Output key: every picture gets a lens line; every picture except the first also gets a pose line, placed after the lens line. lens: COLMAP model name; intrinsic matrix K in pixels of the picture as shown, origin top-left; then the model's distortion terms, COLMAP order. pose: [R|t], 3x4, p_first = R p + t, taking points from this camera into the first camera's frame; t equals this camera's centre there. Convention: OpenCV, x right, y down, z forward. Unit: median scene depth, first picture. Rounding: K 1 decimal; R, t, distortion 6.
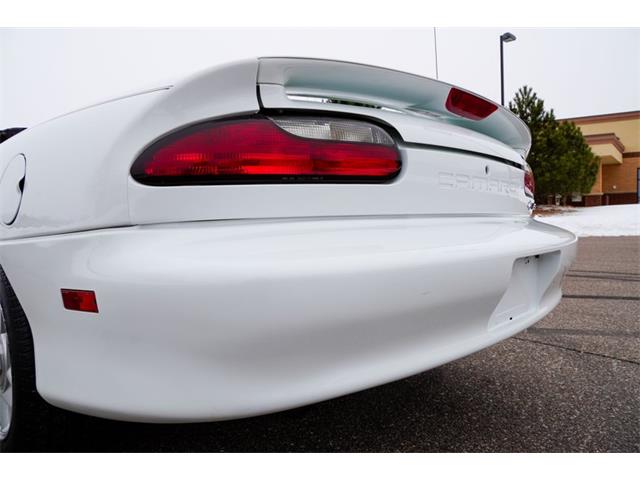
lens RADIAL K [[474.3, 0, 321.6], [0, 474.3, 238.0], [0, 0, 1]] dist [-0.130634, 0.092006]
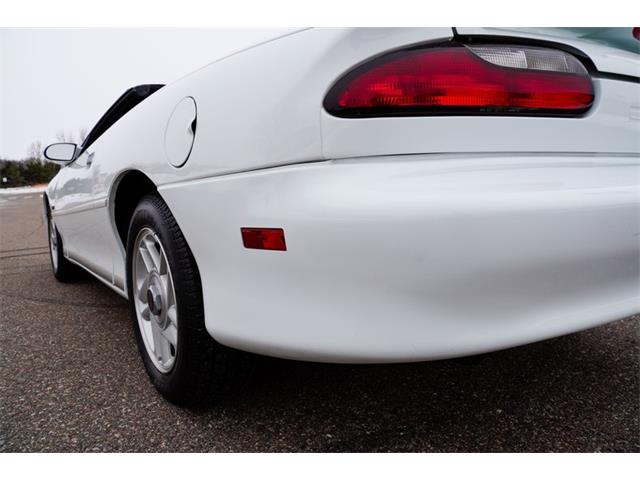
lens RADIAL K [[474.3, 0, 321.6], [0, 474.3, 238.0], [0, 0, 1]] dist [-0.130634, 0.092006]
pose [[0.983744, 0.014304, -0.179005, -0.191863], [0.001399, 0.996182, 0.087289, 0.039481], [0.179570, -0.086121, 0.979968, 0.017720]]
